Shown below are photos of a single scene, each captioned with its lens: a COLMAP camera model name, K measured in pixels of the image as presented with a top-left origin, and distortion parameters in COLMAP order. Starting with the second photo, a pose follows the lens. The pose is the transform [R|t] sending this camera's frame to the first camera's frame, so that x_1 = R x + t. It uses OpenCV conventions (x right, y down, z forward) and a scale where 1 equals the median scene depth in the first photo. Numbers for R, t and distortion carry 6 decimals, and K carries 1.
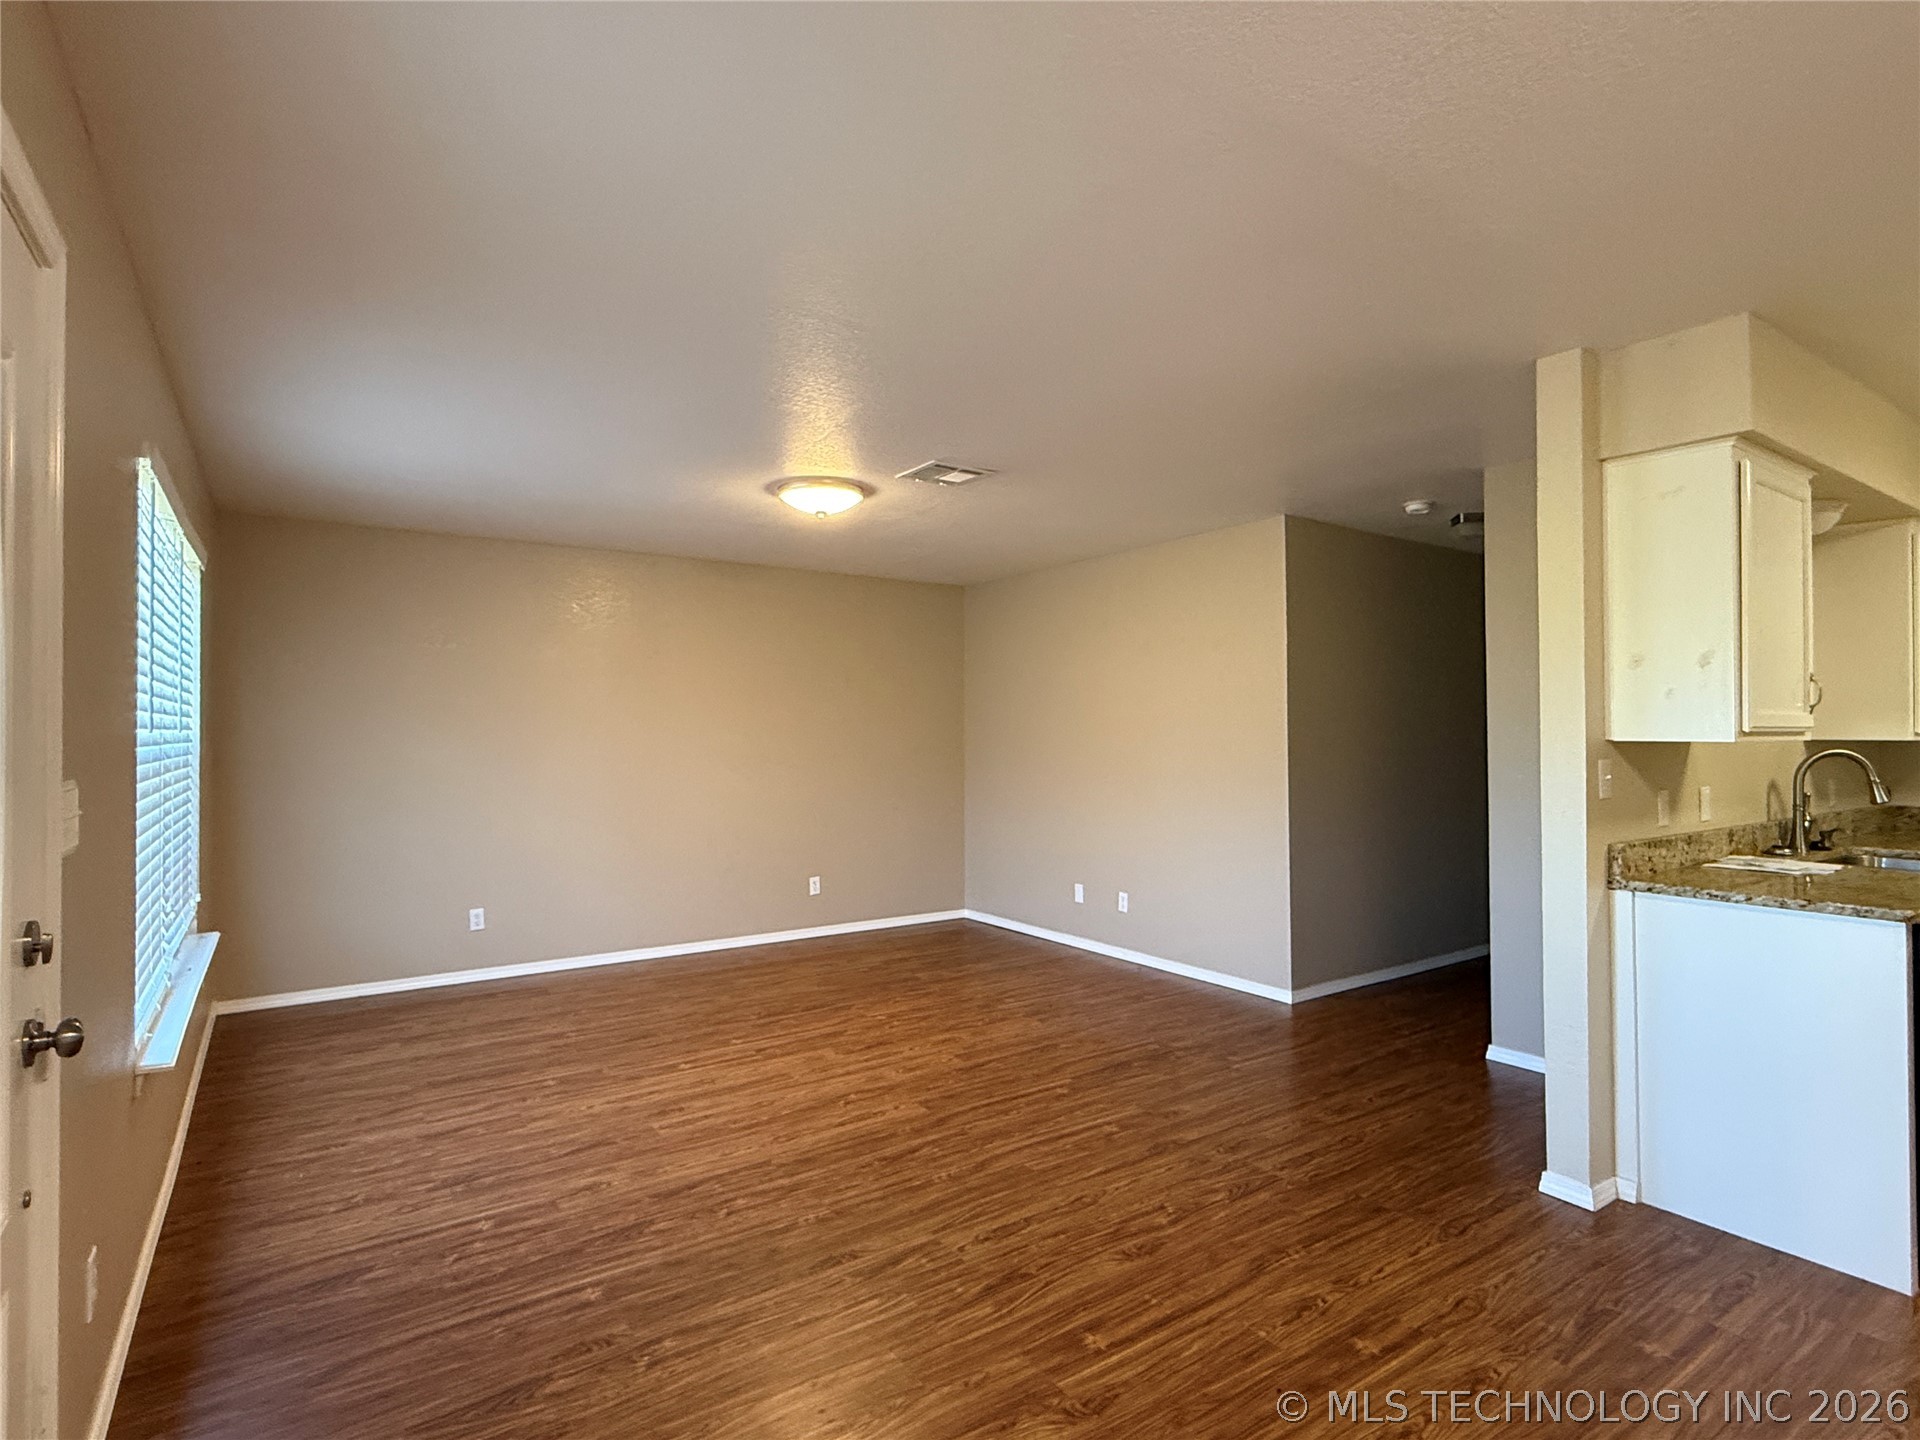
lens RADIAL K [[977.8, 0, 961.0], [0, 977.8, 722.4], [0, 0, 1]] dist [0.001580, -0.000142]
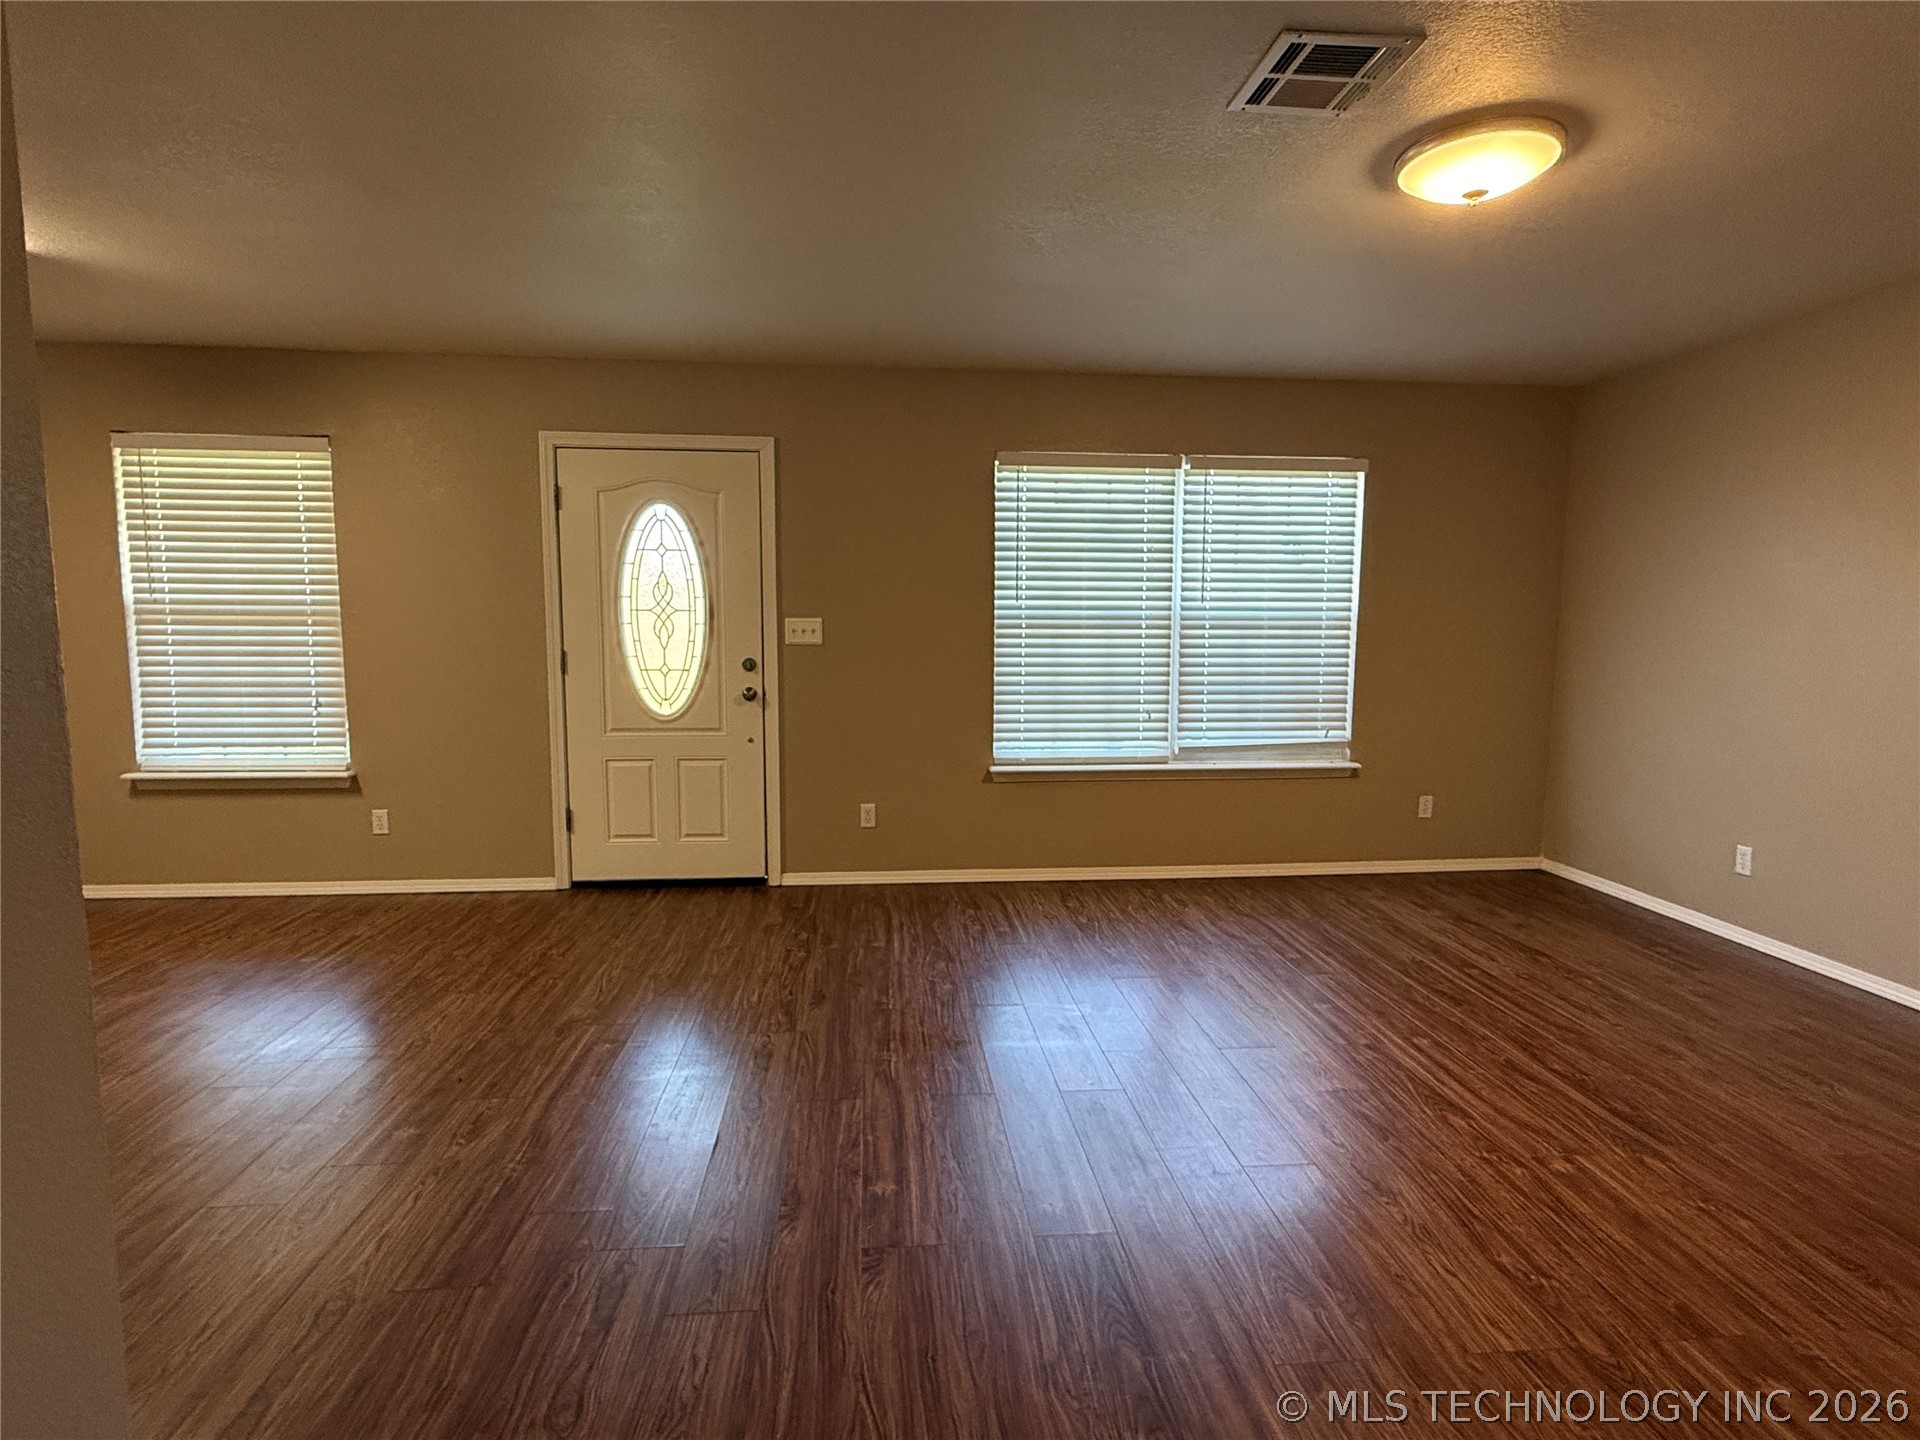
lens RADIAL K [[977.8, 0, 952.2], [0, 977.8, 719.4], [0, 0, 1]] dist [0.001580, -0.000142]
pose [[-0.488027, 0.090719, -0.868101, 0.654403], [0.004157, 0.994814, 0.101624, 0.031465], [0.872818, 0.045986, -0.485874, 1.303012]]
